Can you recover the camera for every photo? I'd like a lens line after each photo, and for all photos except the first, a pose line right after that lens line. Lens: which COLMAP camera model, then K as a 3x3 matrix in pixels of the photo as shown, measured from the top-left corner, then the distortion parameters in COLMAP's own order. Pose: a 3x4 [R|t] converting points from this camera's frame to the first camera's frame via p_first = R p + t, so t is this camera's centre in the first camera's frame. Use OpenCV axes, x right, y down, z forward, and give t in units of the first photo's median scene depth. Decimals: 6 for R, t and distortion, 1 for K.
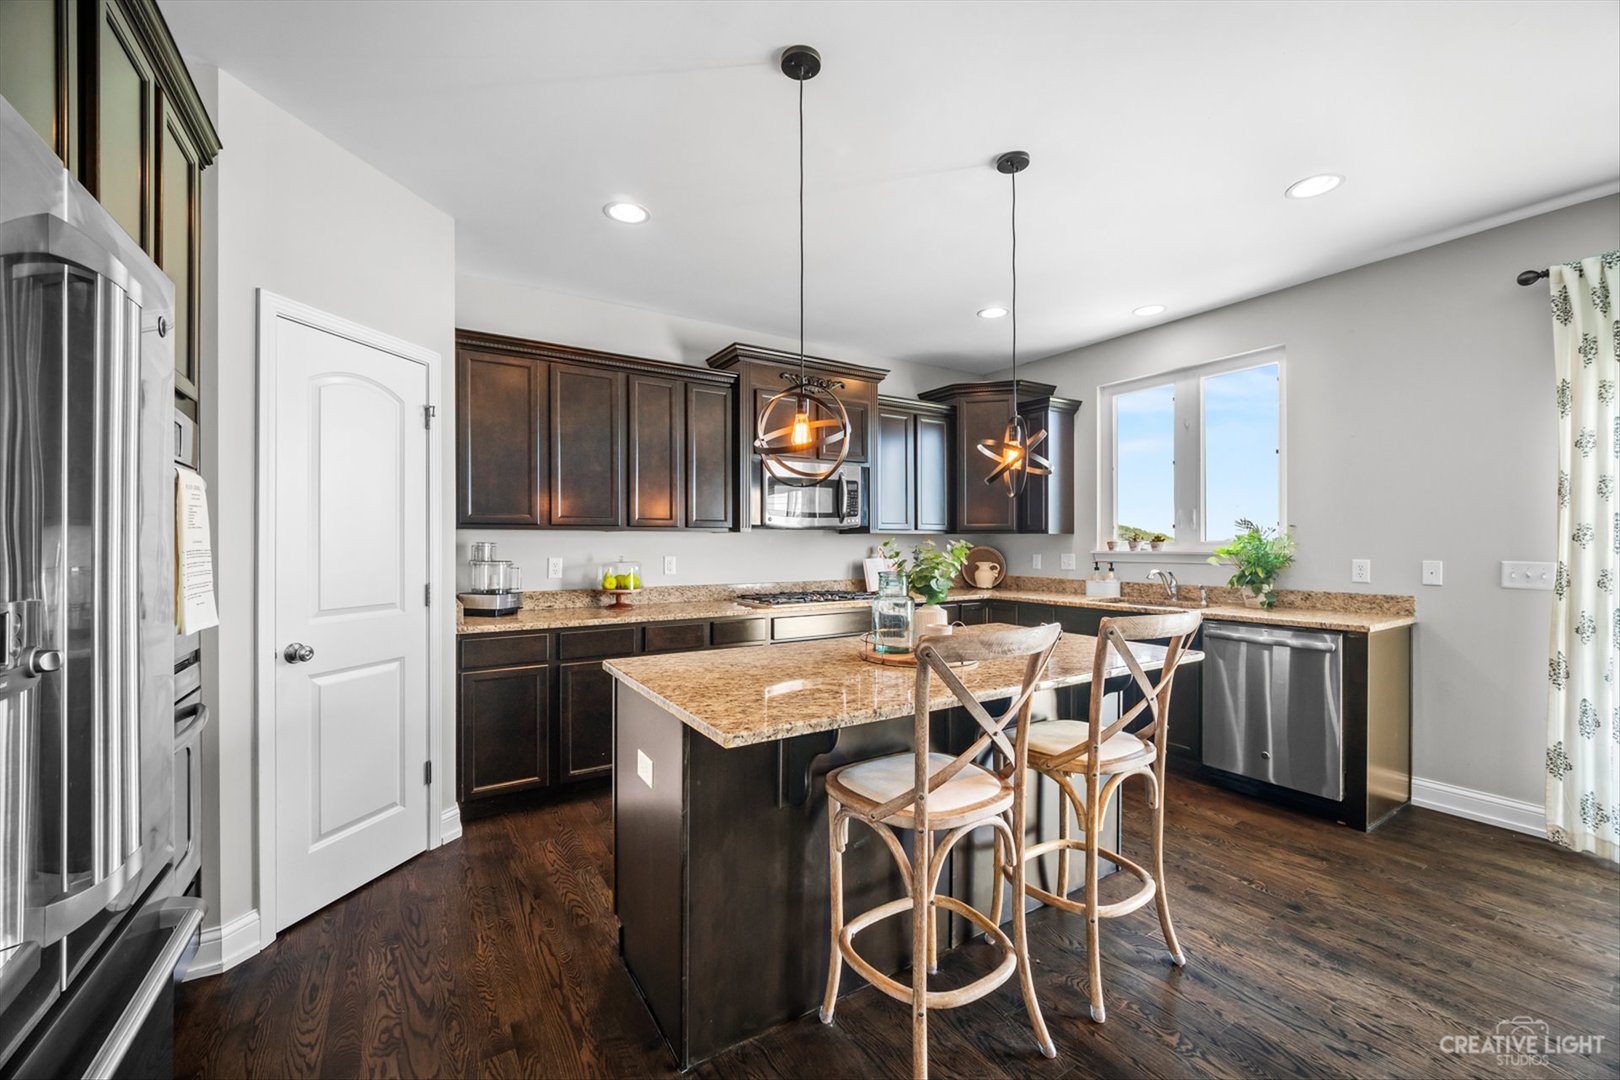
lens RADIAL K [[652.4, 0, 810.0], [0, 652.4, 540.0], [0, 0, 1]] dist [0.000272, 0.000144]
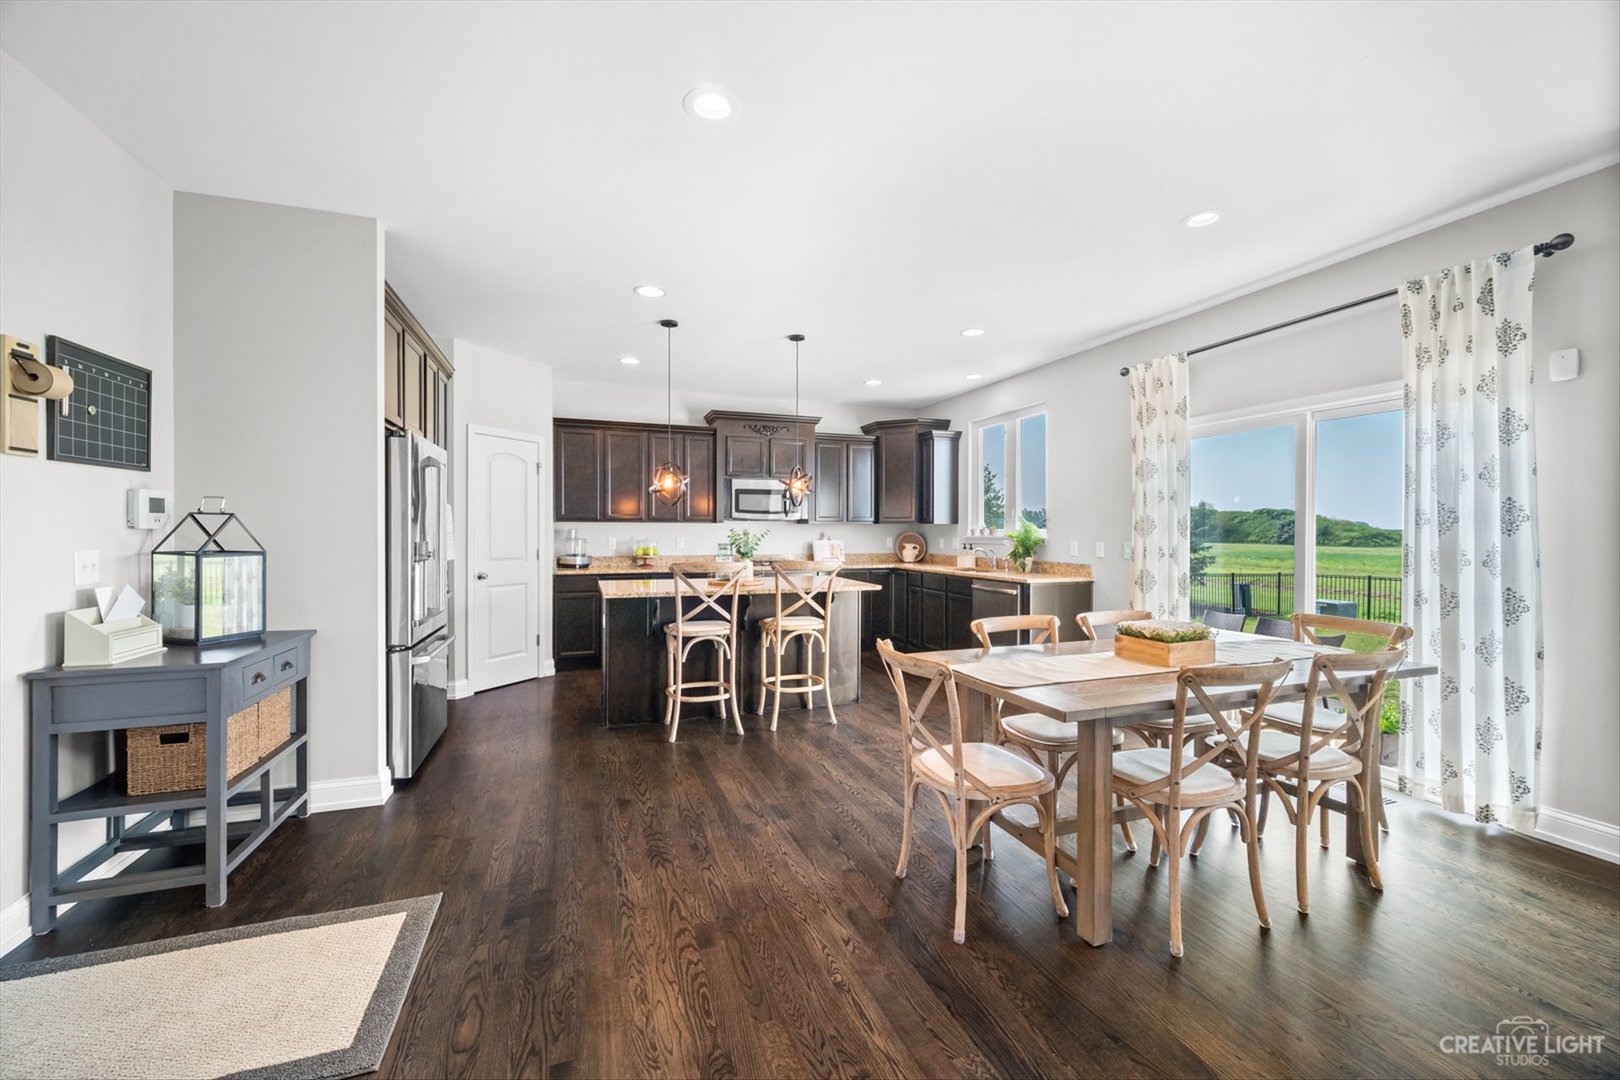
lens RADIAL K [[646.1, 0, 808.9], [0, 646.1, 530.0], [0, 0, 1]] dist [-0.002792, -0.000185]
pose [[0.977562, 0.004270, -0.210604, 0.497606], [-0.002979, 0.999975, 0.006447, -0.005972], [0.210626, -0.005675, 0.977550, -0.596252]]
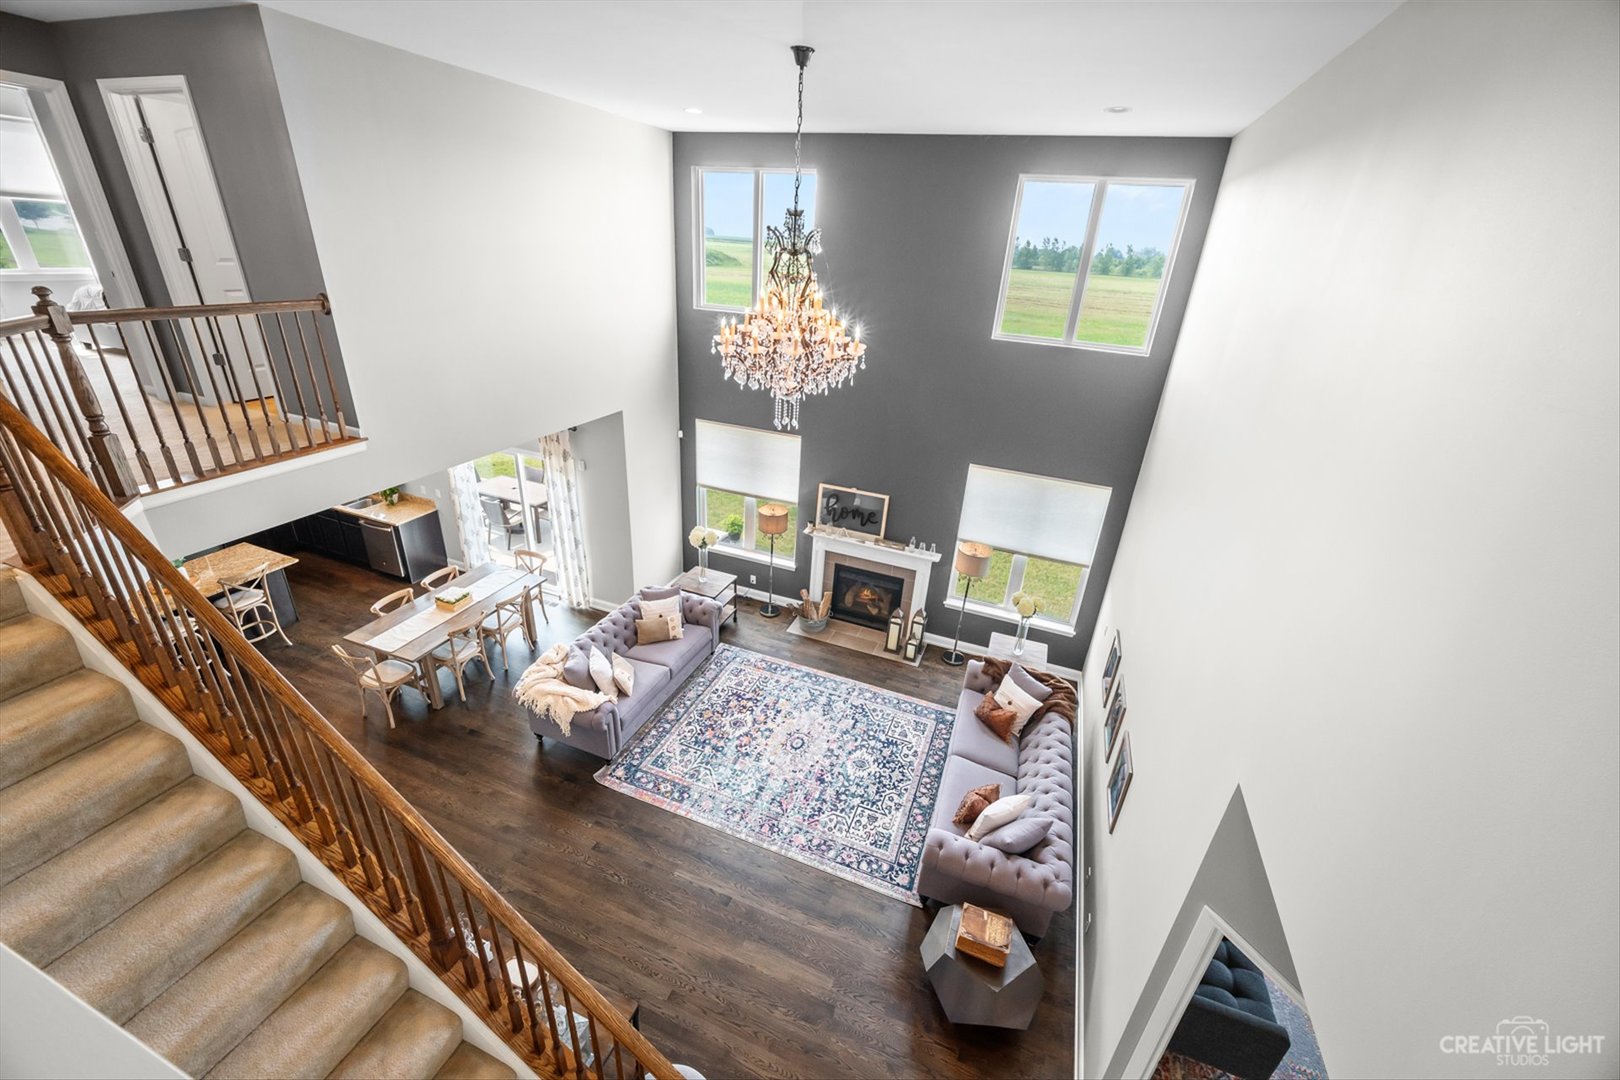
lens RADIAL K [[646.9, 0, 810.0], [0, 646.9, 540.0], [0, 0, 1]] dist [0.000588, -0.000011]
pose [[0.804374, -0.211432, 0.555229, 0.551208], [-0.054303, 0.904459, 0.423089, -0.914049], [-0.591637, -0.370472, 0.716042, -1.765212]]
